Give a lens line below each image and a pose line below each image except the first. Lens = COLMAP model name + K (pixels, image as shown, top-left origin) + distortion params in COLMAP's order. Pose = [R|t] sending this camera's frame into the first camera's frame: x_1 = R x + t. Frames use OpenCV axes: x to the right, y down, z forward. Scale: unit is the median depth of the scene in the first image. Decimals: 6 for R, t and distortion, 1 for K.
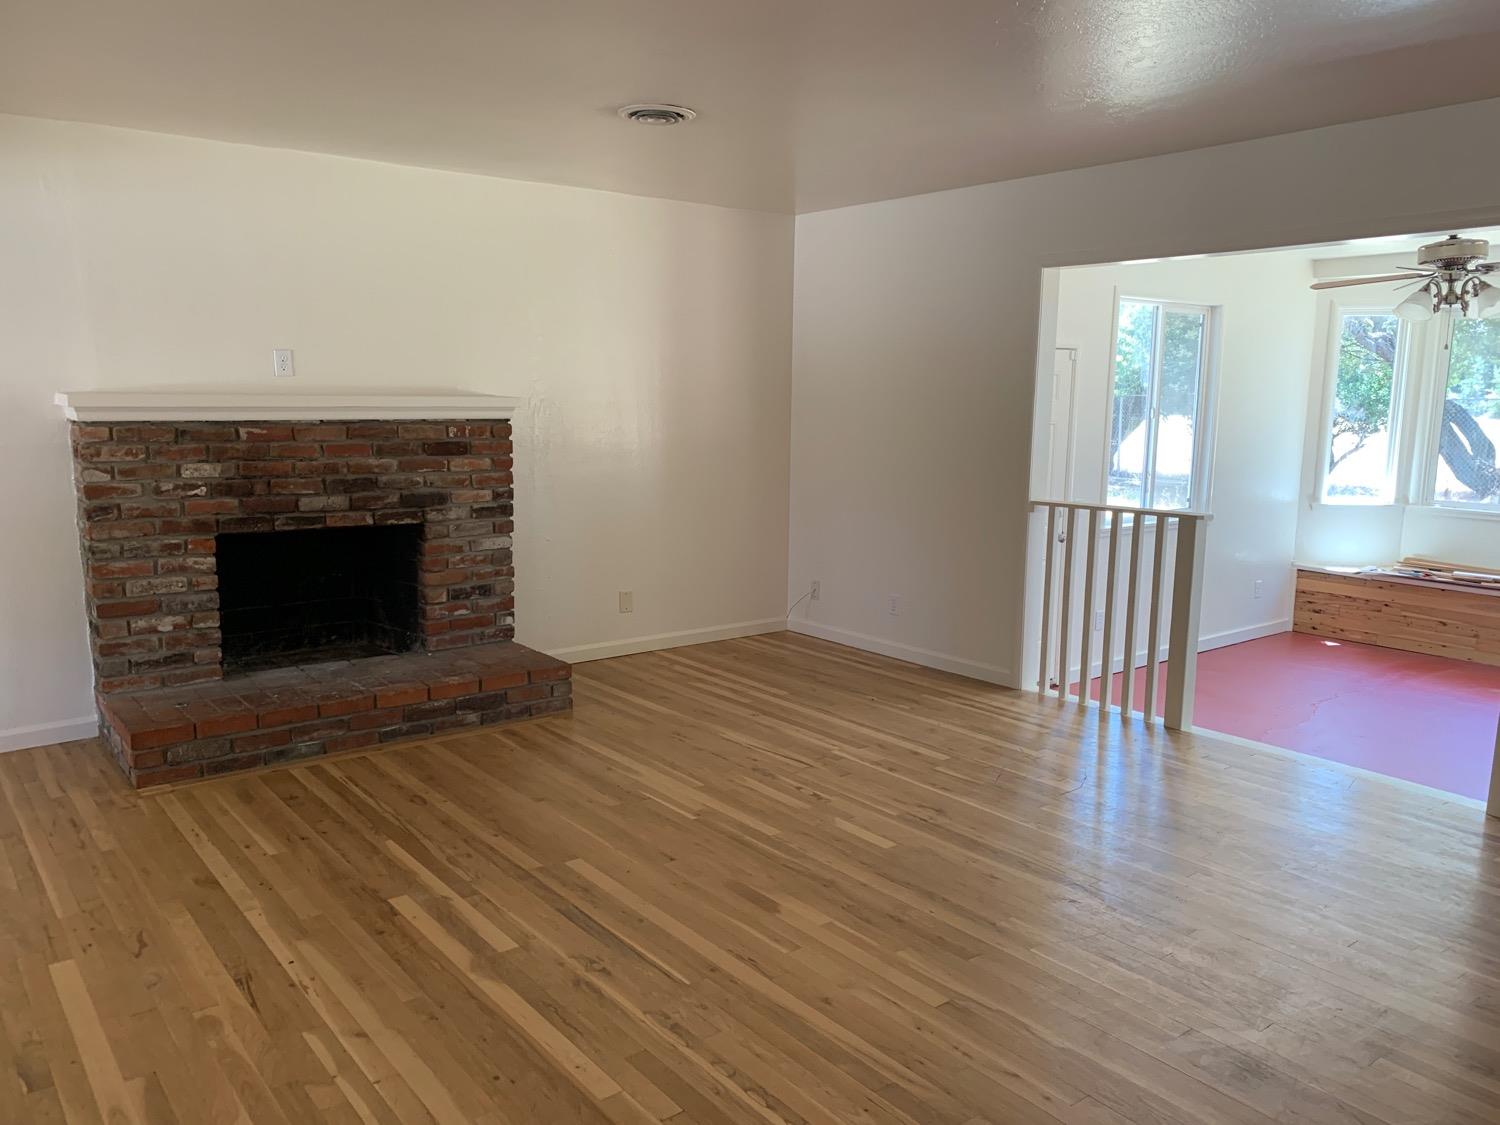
lens RADIAL K [[1146.8, 0, 750.0], [0, 1146.8, 562.5], [0, 0, 1]] dist [-0.008199, -0.007341]
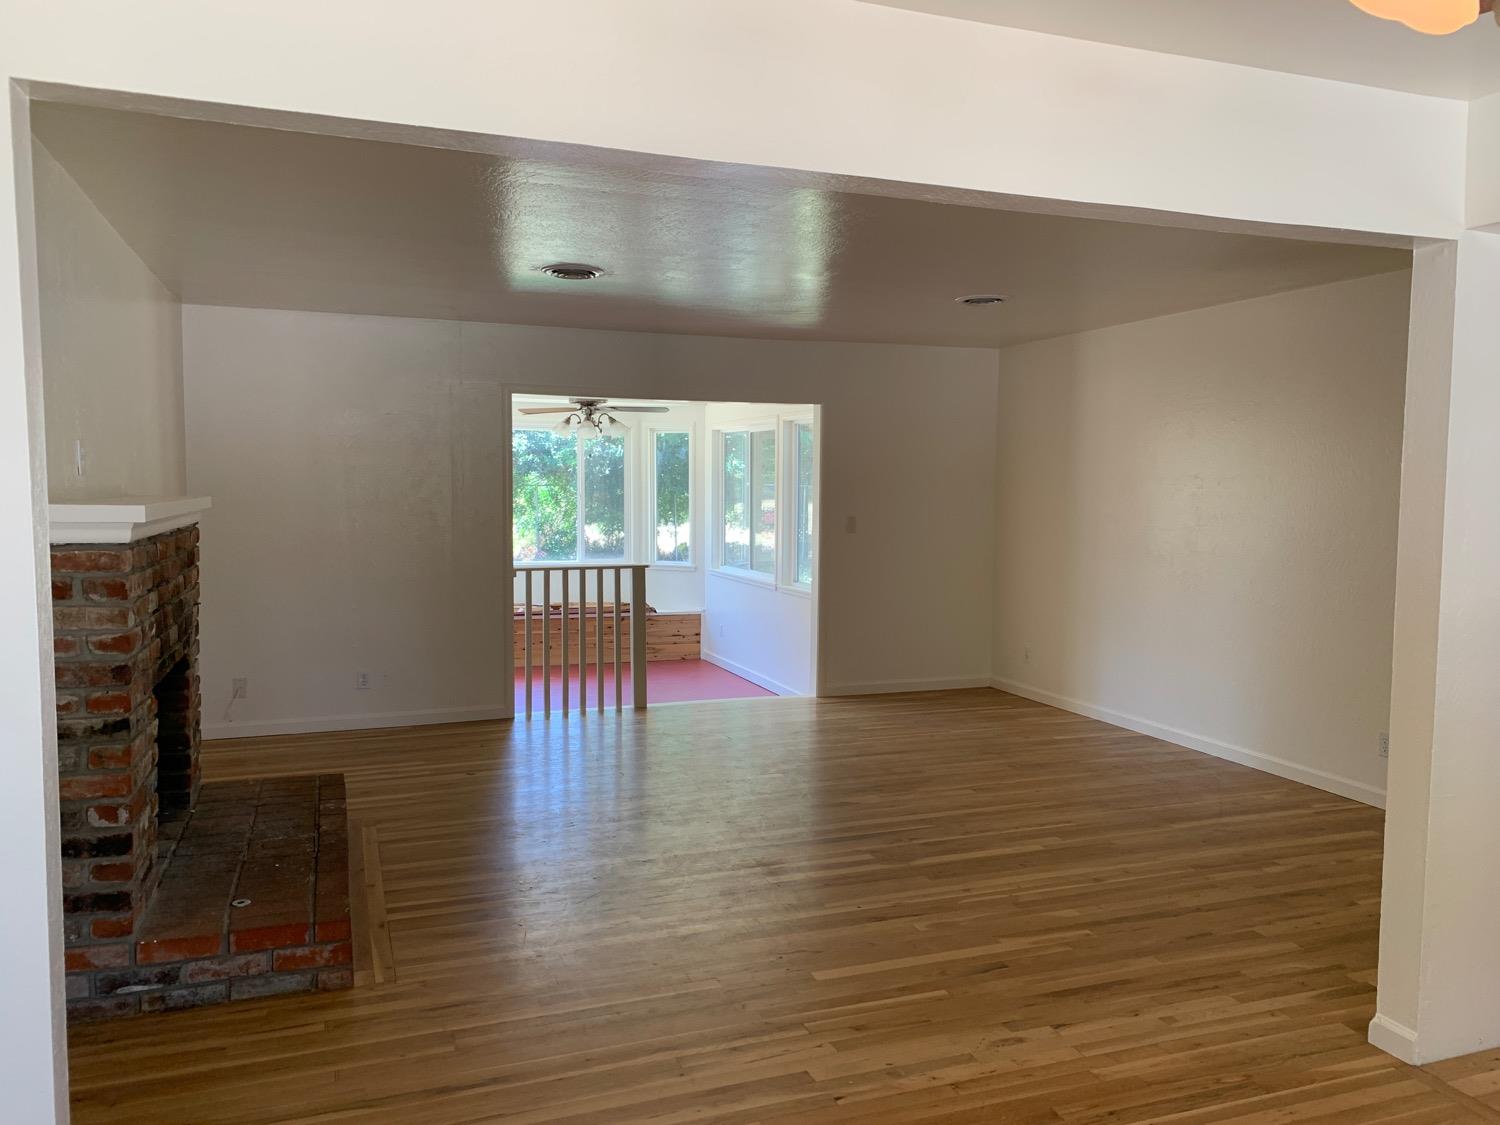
lens RADIAL K [[1146.8, 0, 750.0], [0, 1146.8, 562.5], [0, 0, 1]] dist [-0.008199, -0.007341]
pose [[0.316067, -0.074805, 0.945783, -1.641093], [0.145931, 0.988857, 0.029444, -0.110180], [-0.937447, 0.128713, 0.323461, 0.609453]]
